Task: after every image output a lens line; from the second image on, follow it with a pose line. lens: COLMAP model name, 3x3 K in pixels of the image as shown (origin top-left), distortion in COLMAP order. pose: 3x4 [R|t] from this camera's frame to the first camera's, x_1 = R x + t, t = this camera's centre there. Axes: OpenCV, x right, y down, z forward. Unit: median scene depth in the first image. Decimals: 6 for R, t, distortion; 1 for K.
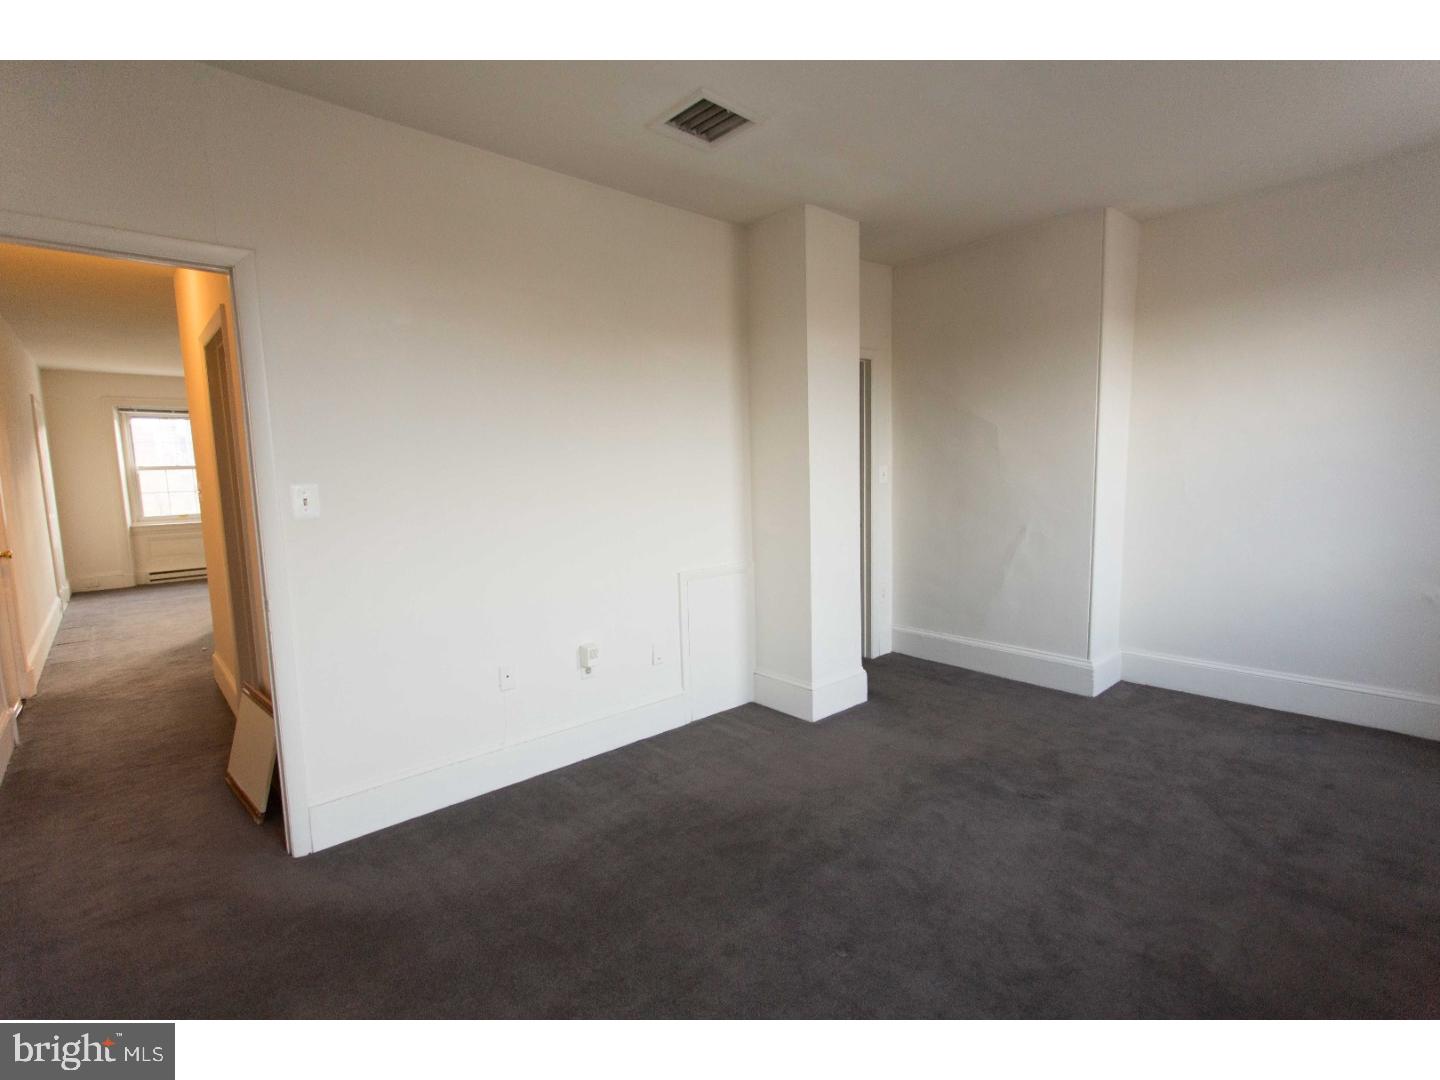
lens RADIAL K [[690.8, 0, 714.5], [0, 690.8, 539.3], [0, 0, 1]] dist [0.001169, 0.000333]
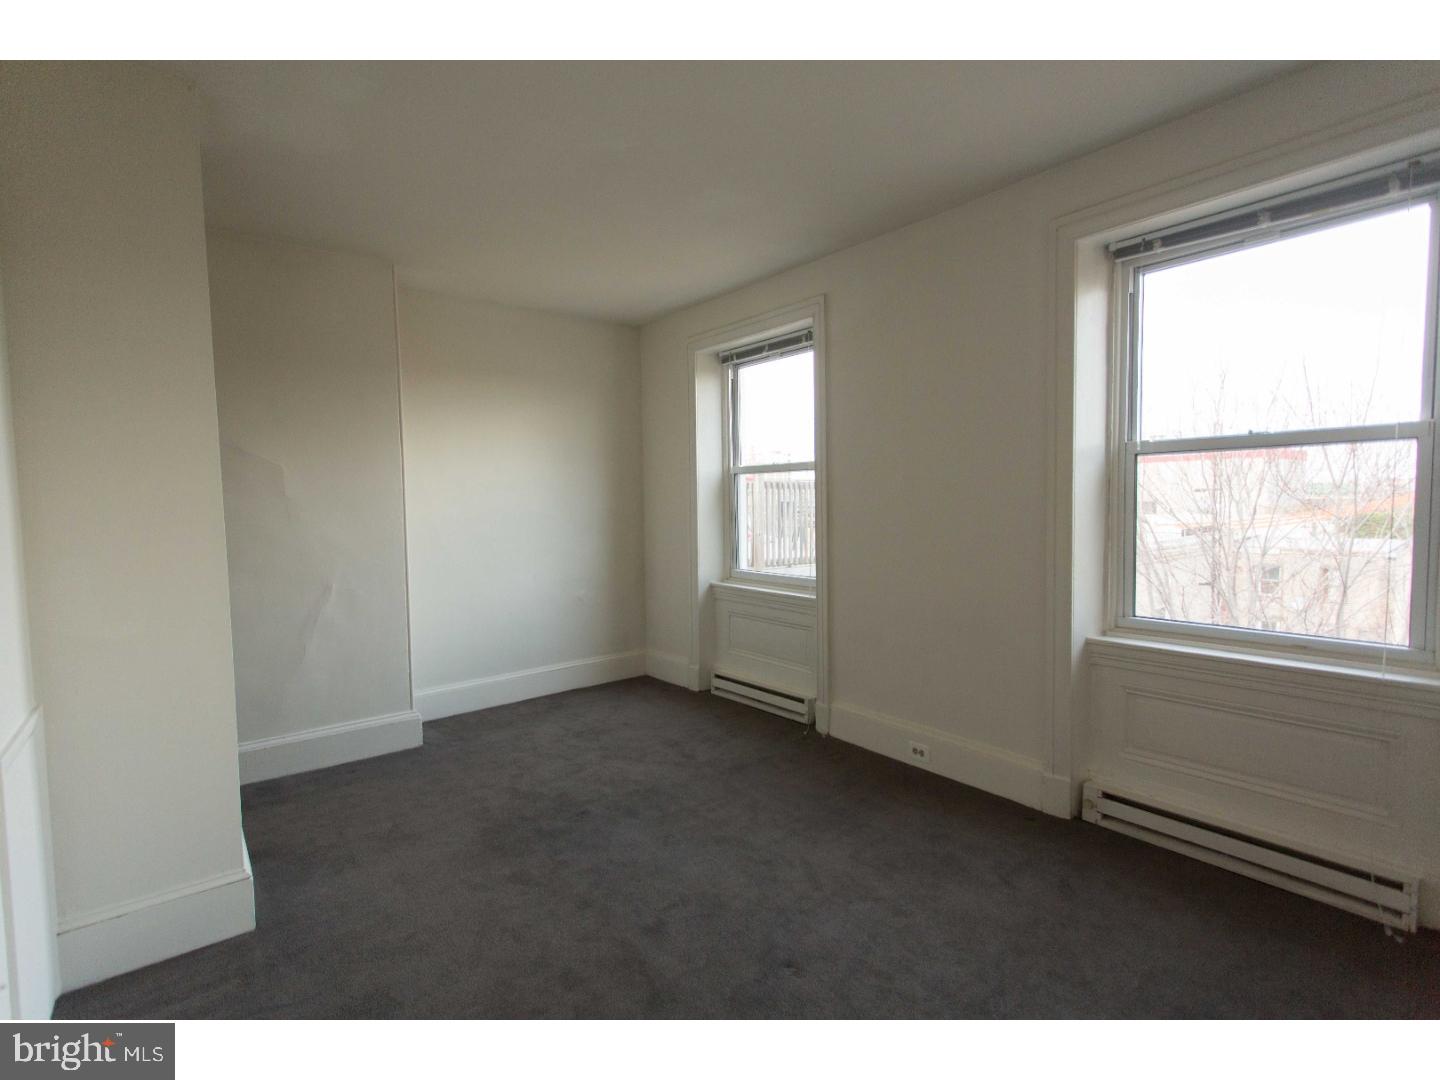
lens RADIAL K [[671.4, 0, 750.3], [0, 671.4, 536.6], [0, 0, 1]] dist [0.000443, 0.000426]
pose [[0.008058, -0.029584, 0.999530, -0.439967], [0.114855, 0.992974, 0.028465, -0.047214], [-0.993350, 0.114572, 0.011399, 0.517919]]
